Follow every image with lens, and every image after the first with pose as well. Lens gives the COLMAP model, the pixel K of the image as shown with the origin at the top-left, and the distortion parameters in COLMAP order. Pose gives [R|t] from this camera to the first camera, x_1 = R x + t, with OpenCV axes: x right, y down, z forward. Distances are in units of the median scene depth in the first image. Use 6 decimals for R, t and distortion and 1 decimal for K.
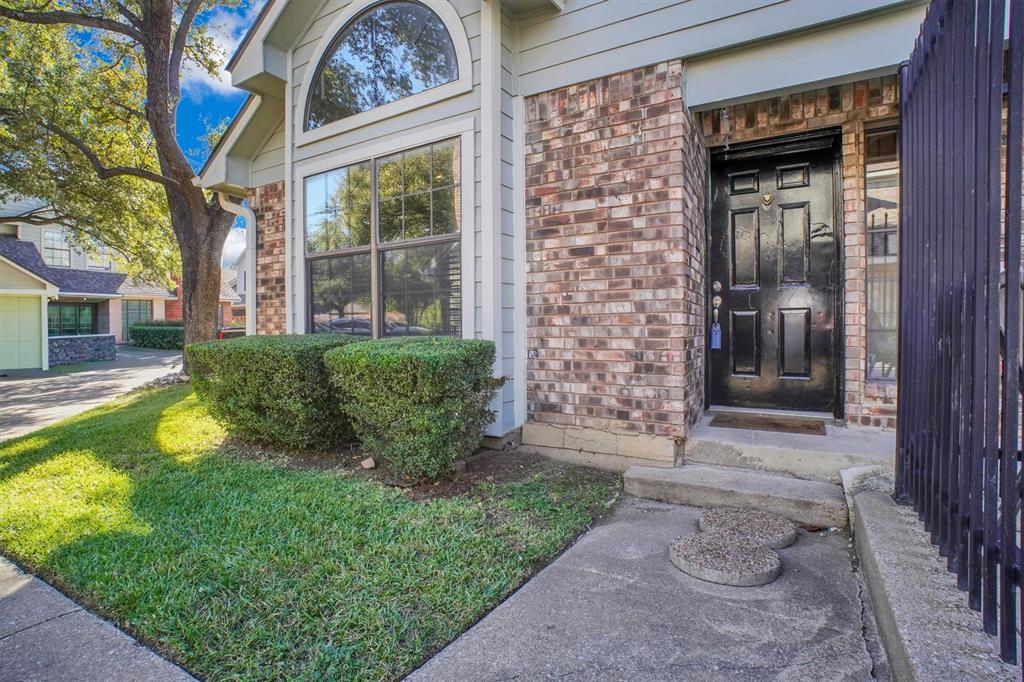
lens RADIAL K [[503.3, 0, 514.3], [0, 503.3, 337.5], [0, 0, 1]] dist [-0.058701, 0.000283]
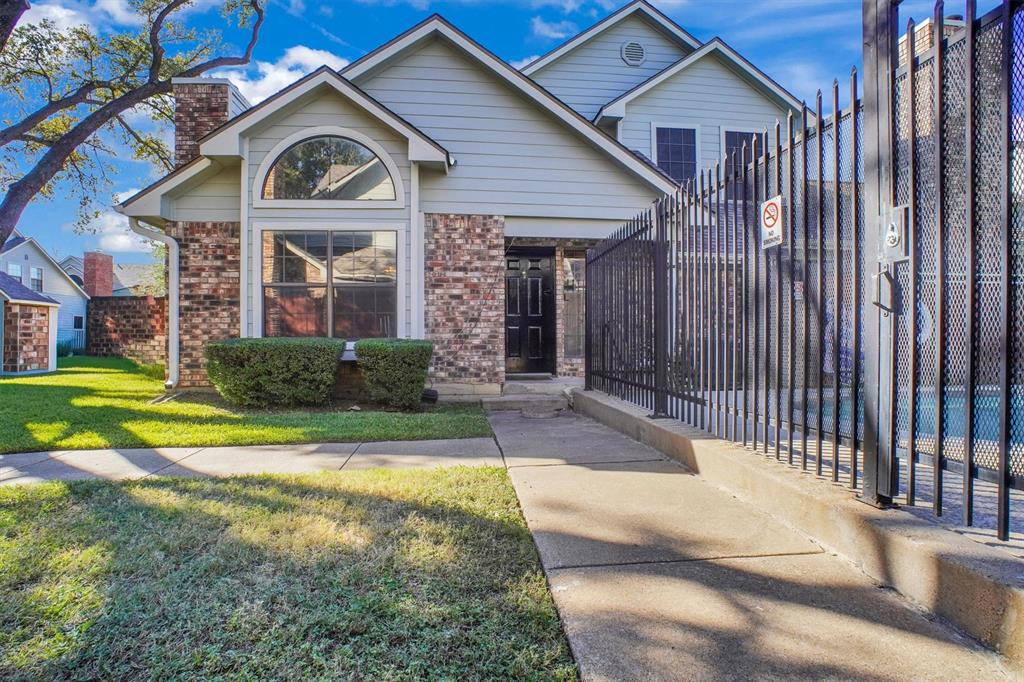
lens RADIAL K [[503.3, 0, 514.3], [0, 503.3, 337.5], [0, 0, 1]] dist [-0.058701, 0.000283]
pose [[0.802162, 0.001111, 0.597106, -0.895016], [0.007791, 0.999894, -0.012327, 0.021296], [-0.597056, 0.014540, 0.802068, -0.780425]]
